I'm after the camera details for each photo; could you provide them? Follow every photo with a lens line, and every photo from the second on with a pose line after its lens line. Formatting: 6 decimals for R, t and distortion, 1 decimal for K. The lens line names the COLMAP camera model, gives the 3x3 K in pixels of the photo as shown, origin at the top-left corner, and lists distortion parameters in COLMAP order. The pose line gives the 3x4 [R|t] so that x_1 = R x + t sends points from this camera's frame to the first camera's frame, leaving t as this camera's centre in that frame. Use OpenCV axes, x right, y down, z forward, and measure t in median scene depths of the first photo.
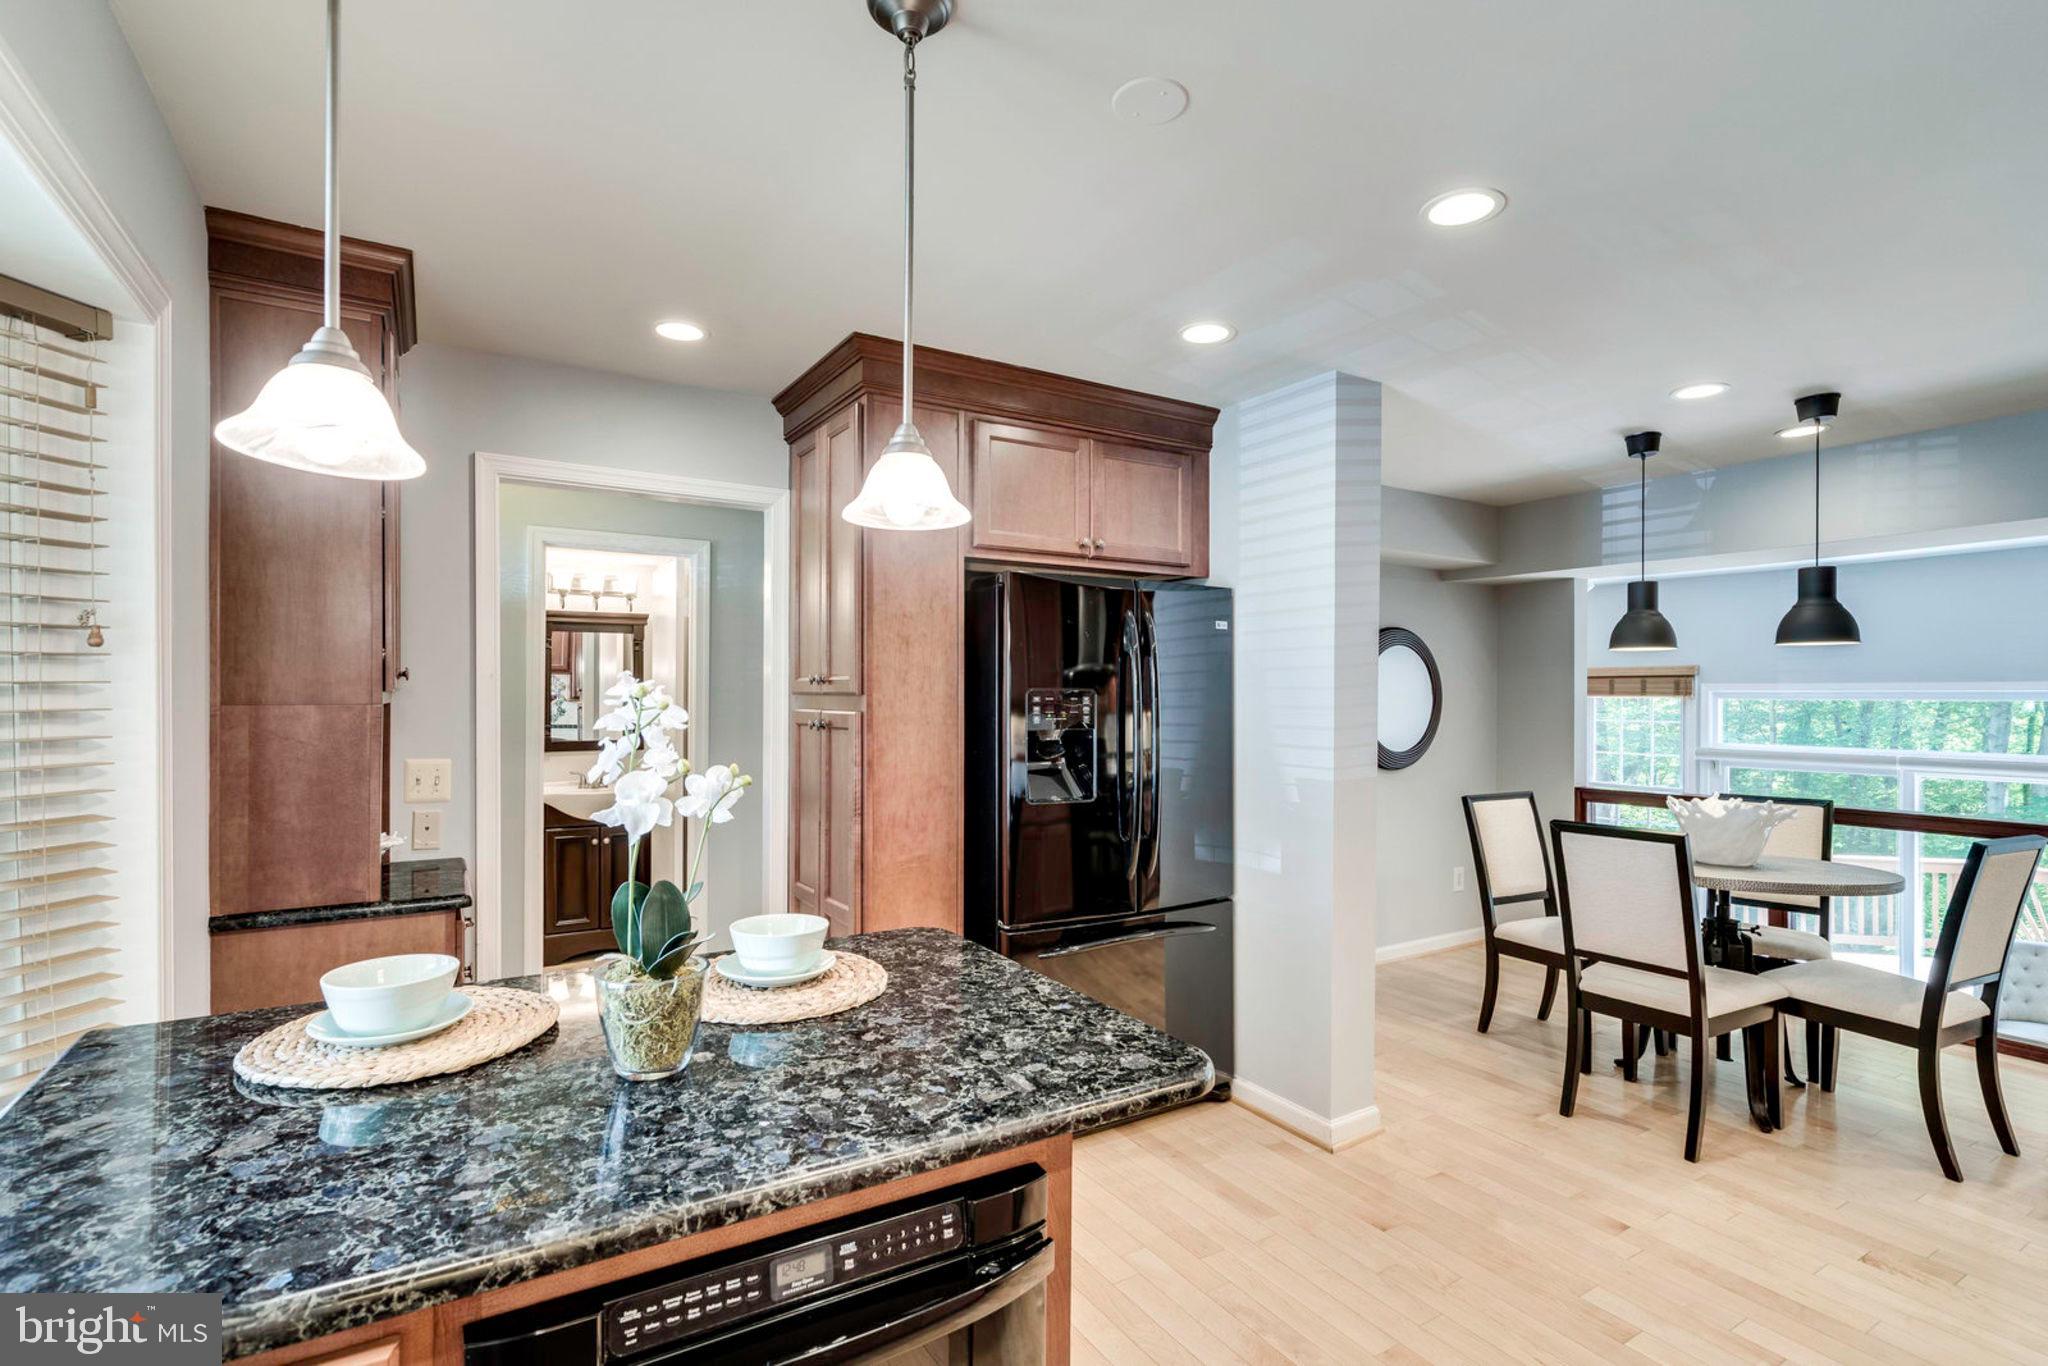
lens RADIAL K [[950.4, 0, 1013.1], [0, 950.4, 684.3], [0, 0, 1]] dist [-0.001993, -0.000082]
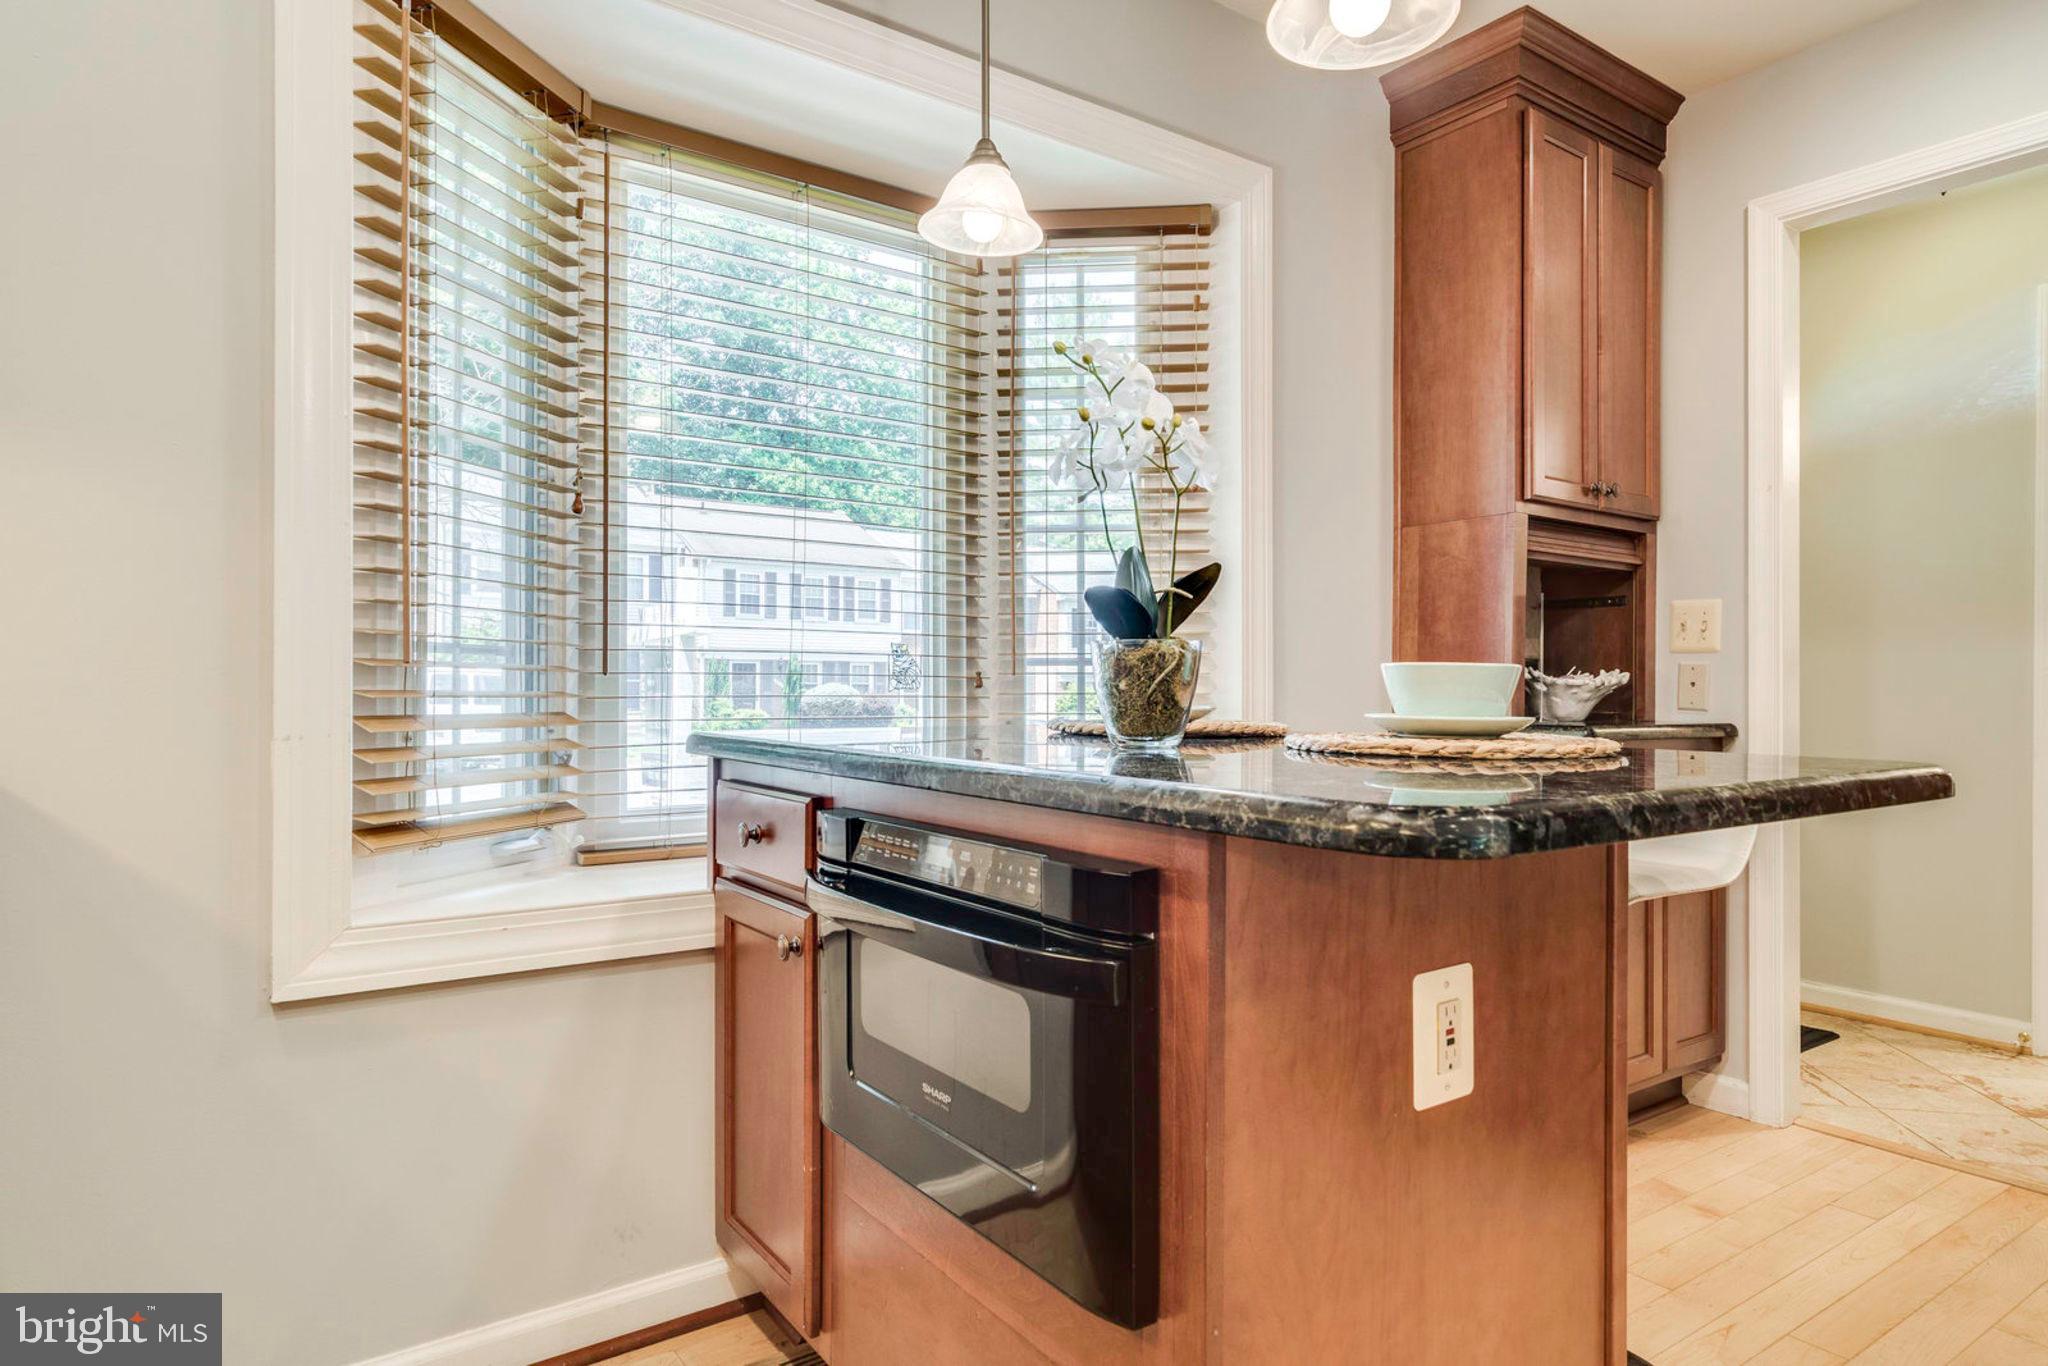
lens RADIAL K [[1194.6, 0, 1032.3], [0, 1194.6, 692.4], [0, 0, 1]] dist [-0.001961, 0.000165]
pose [[0.067551, -0.005765, -0.997699, 0.486274], [0.007574, 0.999957, -0.005265, 0.208653], [0.997687, -0.007201, 0.067591, 0.470237]]
